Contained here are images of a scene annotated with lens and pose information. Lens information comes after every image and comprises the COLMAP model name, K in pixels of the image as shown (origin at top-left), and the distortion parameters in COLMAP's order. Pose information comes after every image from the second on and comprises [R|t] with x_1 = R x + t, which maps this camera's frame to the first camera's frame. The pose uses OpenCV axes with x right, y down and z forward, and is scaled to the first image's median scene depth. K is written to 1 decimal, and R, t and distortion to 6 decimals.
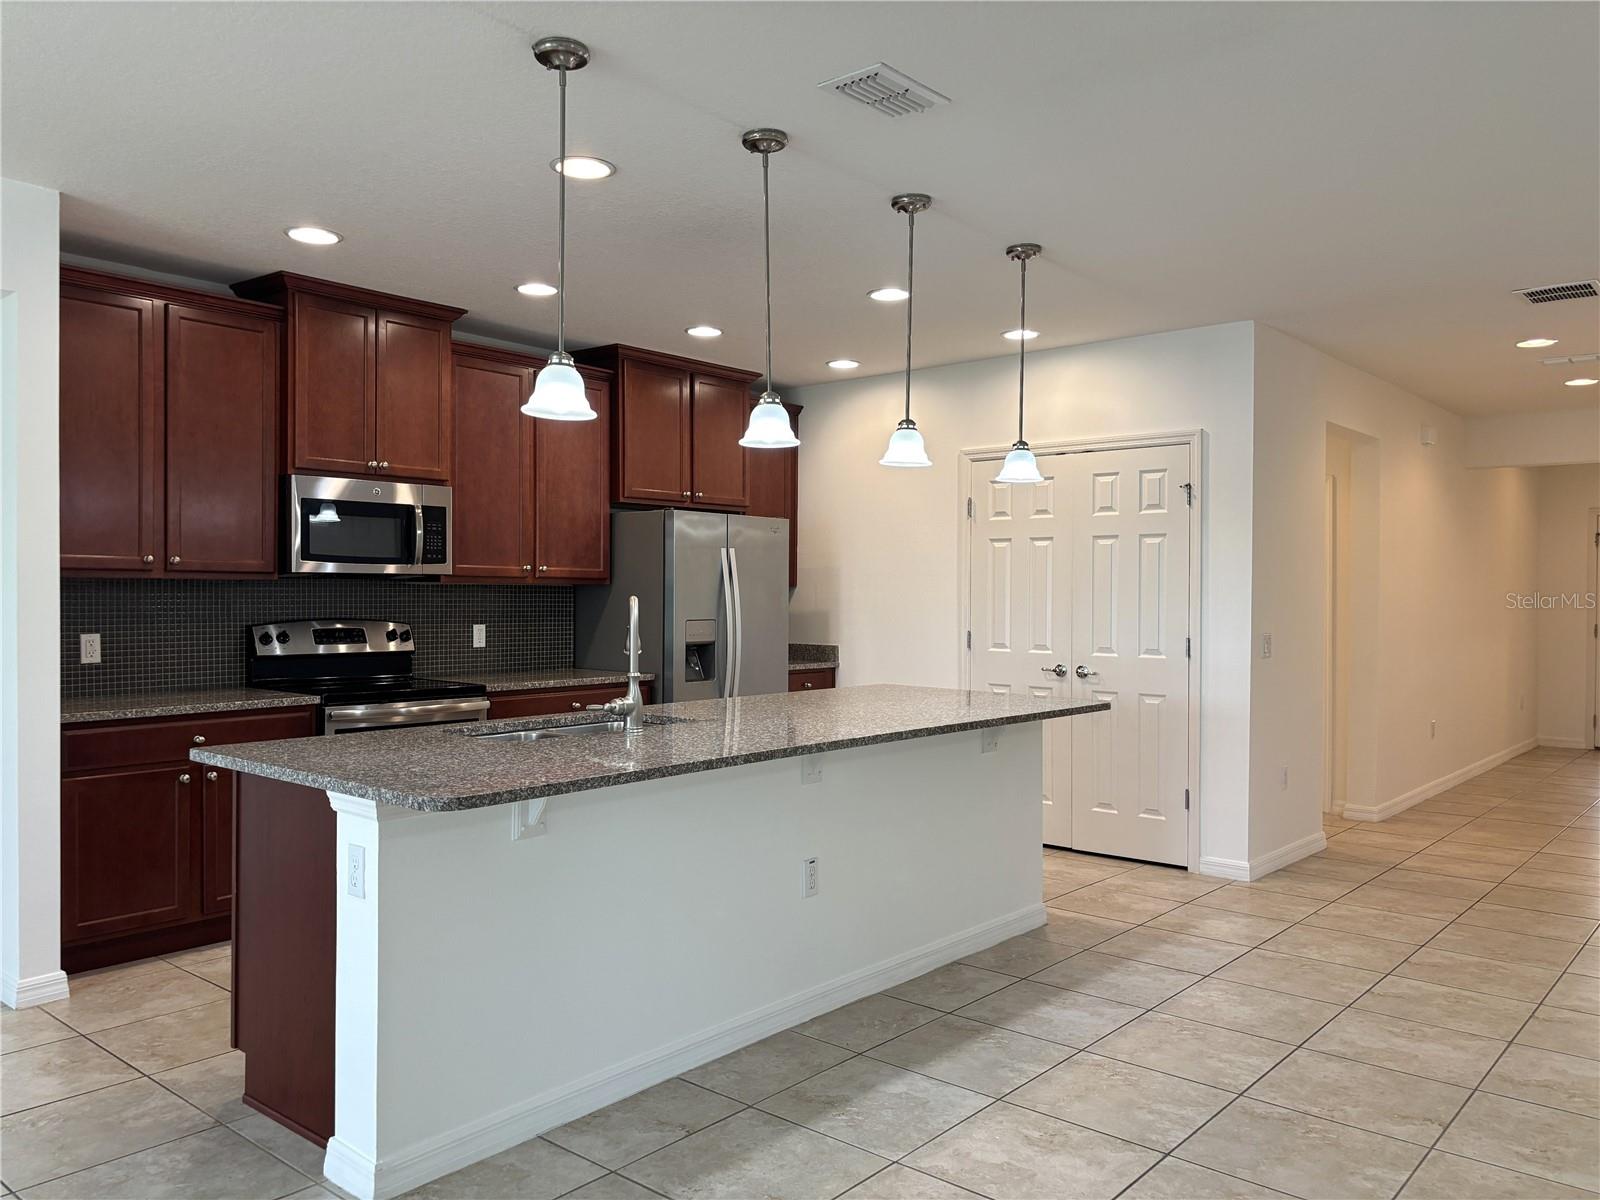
lens RADIAL K [[1206.0, 0, 800.0], [0, 1206.0, 600.0], [0, 0, 1]] dist [0.135039, -0.154023]
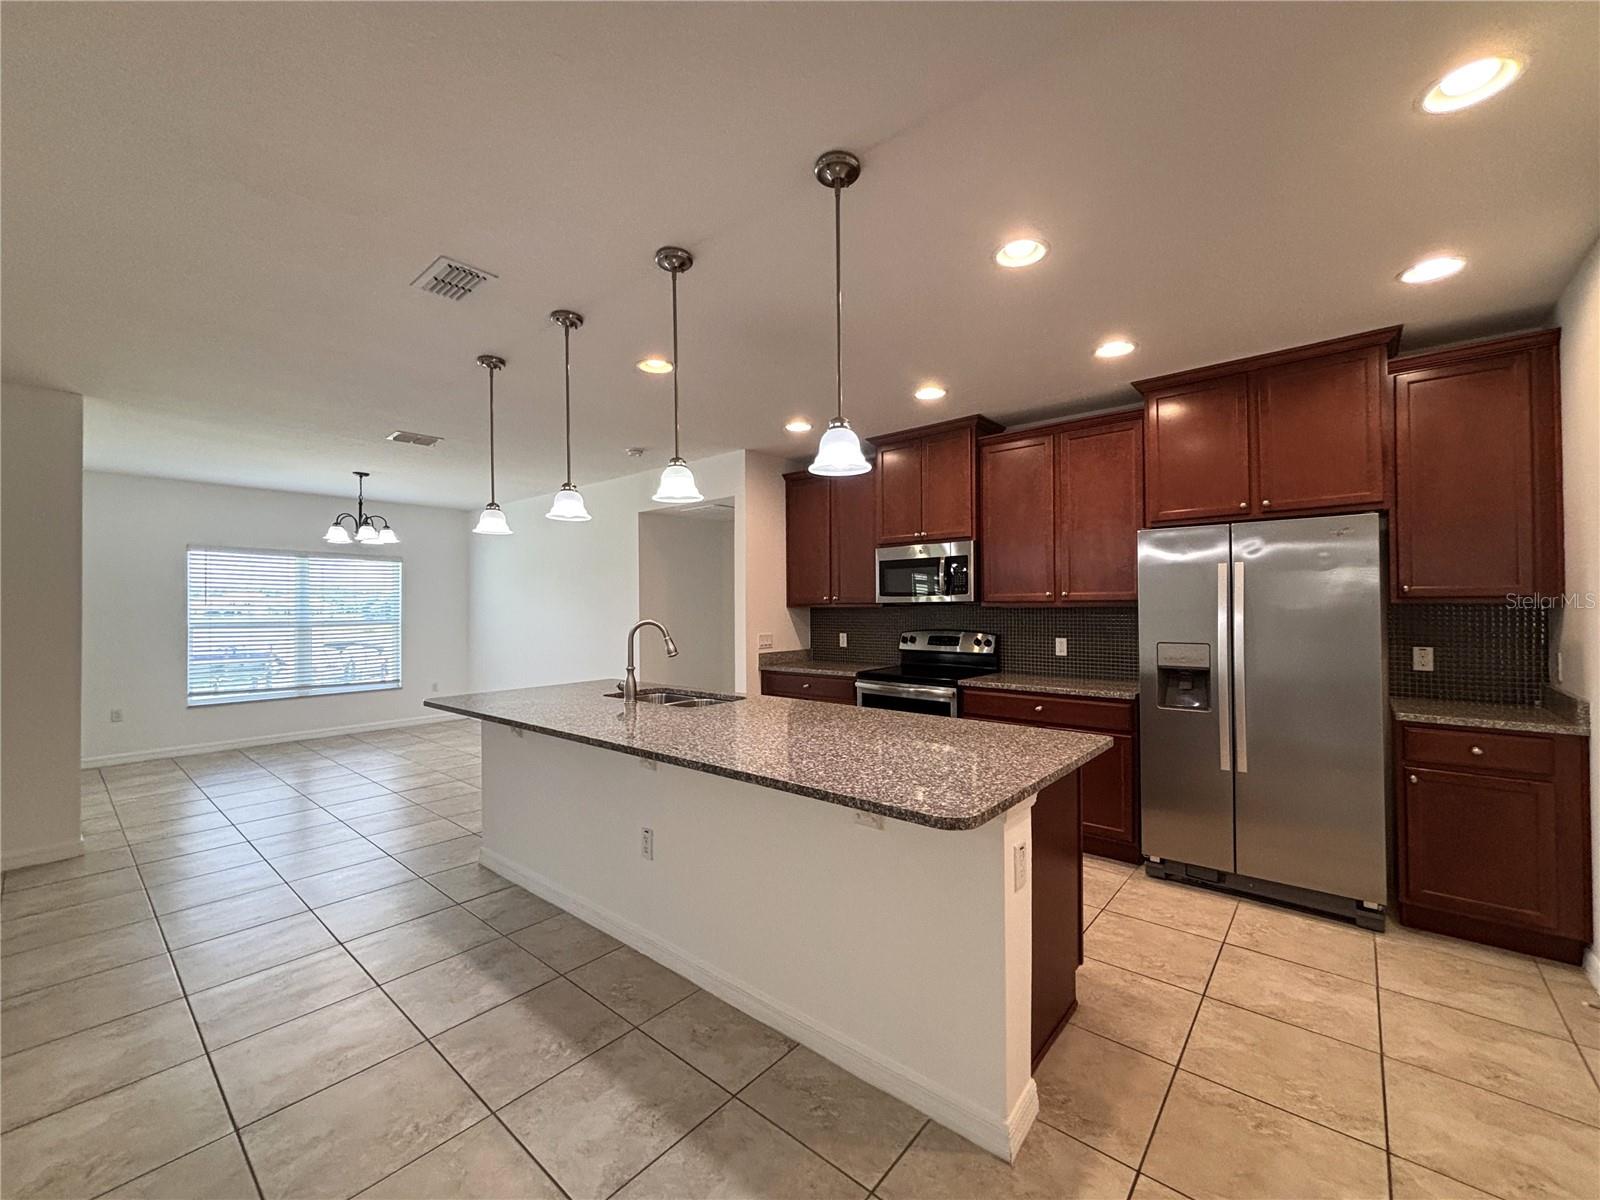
lens RADIAL K [[643.0, 0, 799.8], [0, 643.0, 597.3], [0, 0, 1]] dist [0.001904, 0.000489]
pose [[0.005412, -0.023200, -0.999716, 0.590390], [-0.001189, 0.999730, -0.023207, -0.009758], [0.999985, 0.001315, 0.005383, 0.997774]]
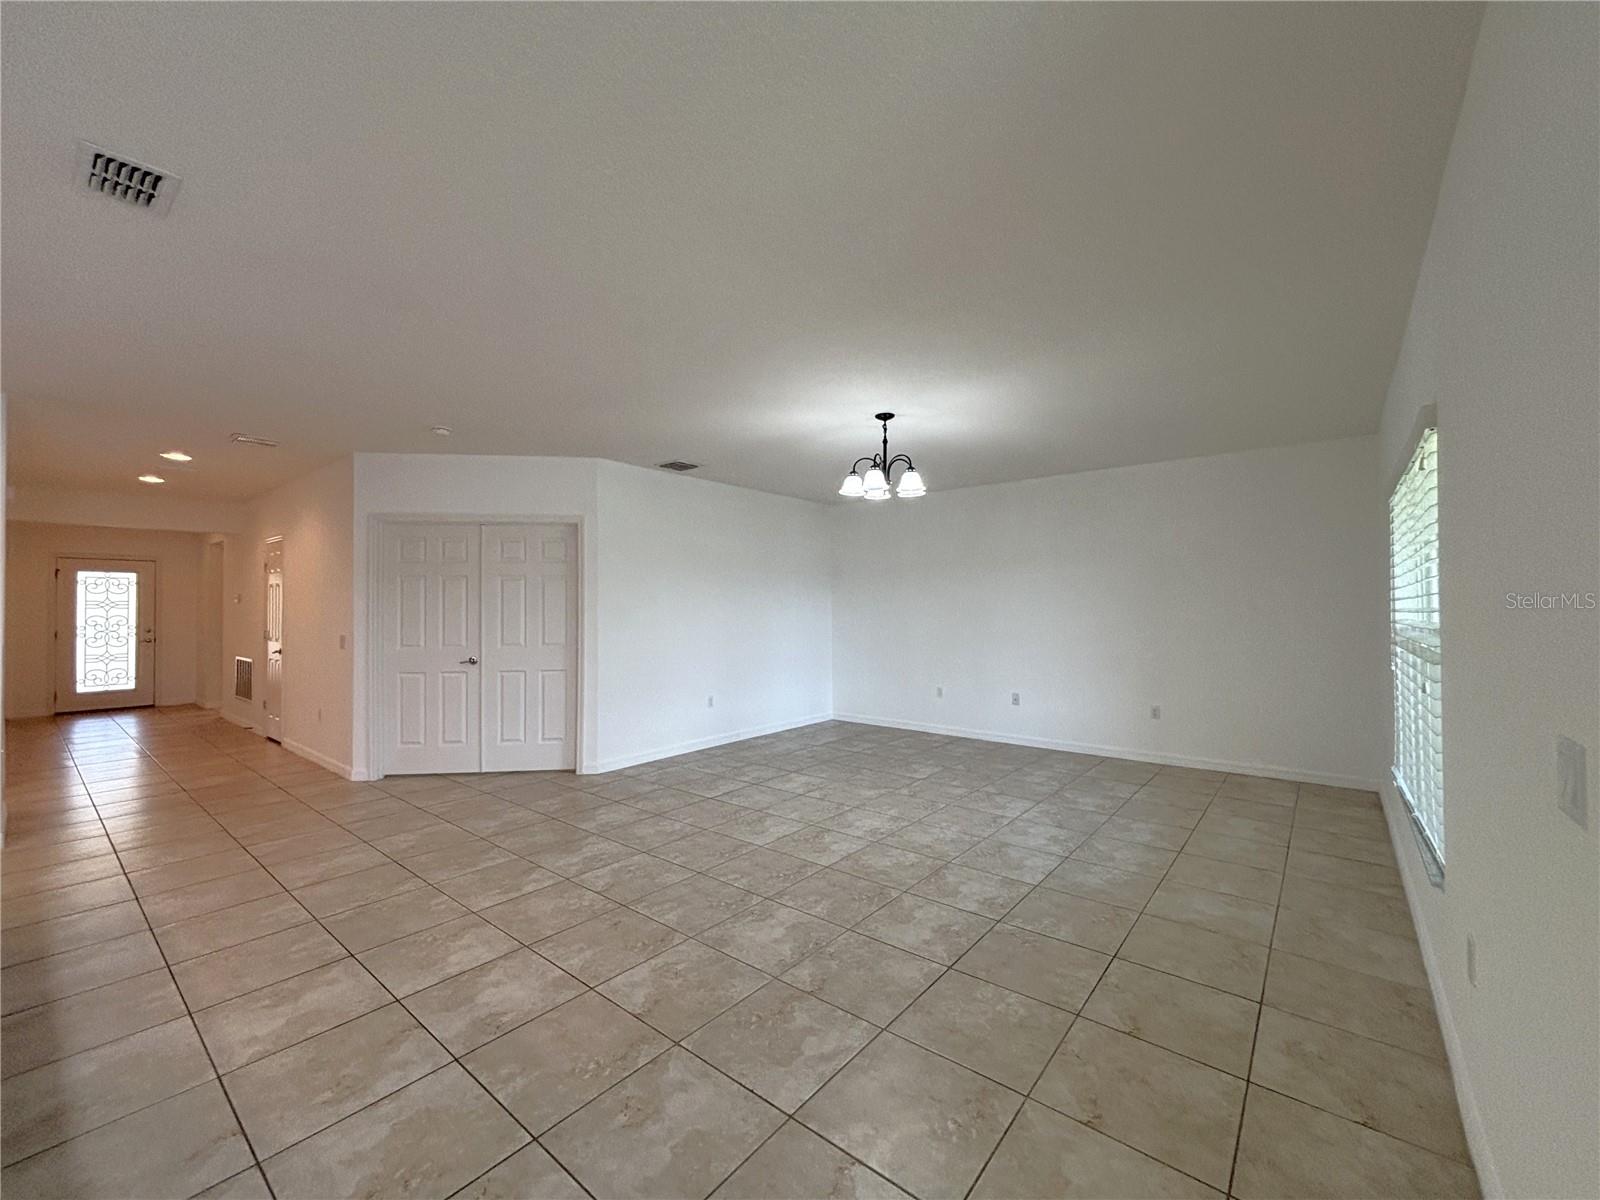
lens RADIAL K [[649.2, 0, 805.9], [0, 649.2, 603.0], [0, 0, 1]] dist [0.002082, 0.000448]
pose [[-0.033438, 0.006030, 0.999423, -0.388341], [0.009039, 0.999943, -0.005731, -0.004383], [-0.999400, 0.008842, -0.033491, 0.283834]]
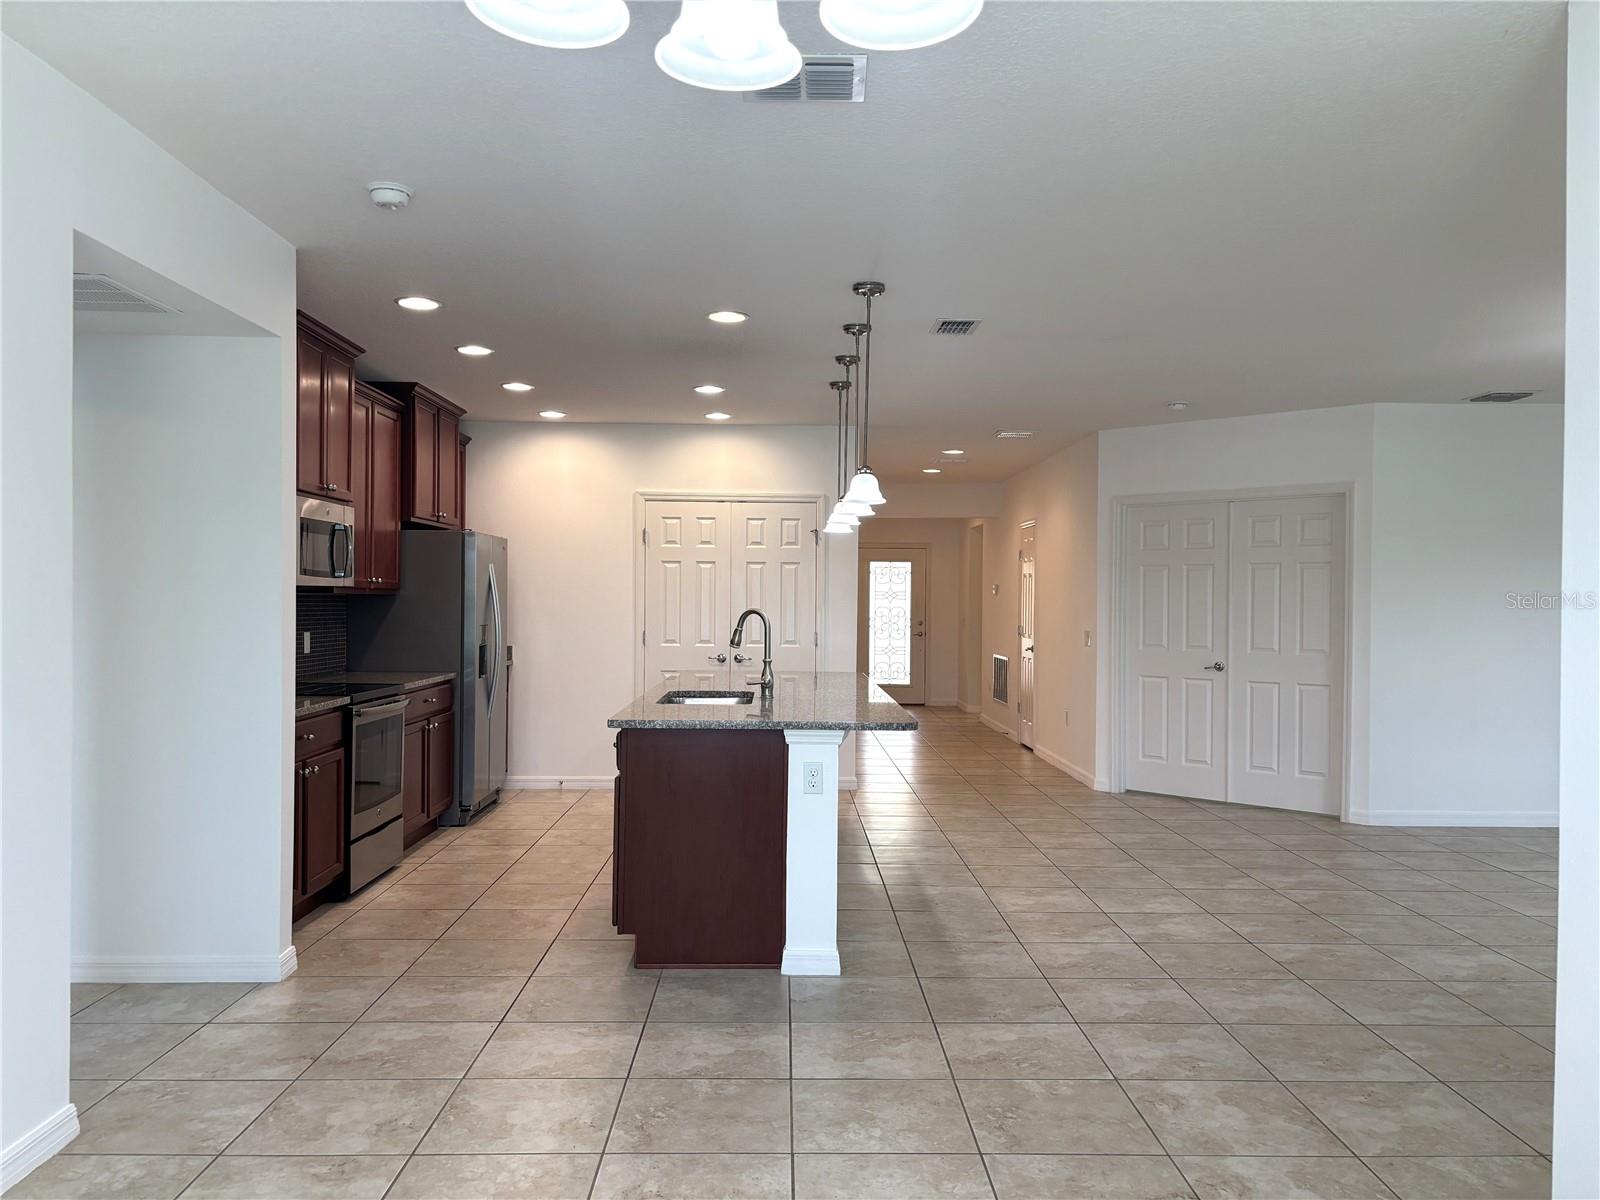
lens RADIAL K [[1206.0, 0, 800.0], [0, 1206.0, 600.0], [0, 0, 1]] dist [0.135039, -0.154023]
pose [[0.743181, 0.001984, 0.669087, -0.907204], [-0.000336, 0.999997, -0.002592, -0.006856], [-0.669090, 0.001701, 0.743179, -0.113289]]
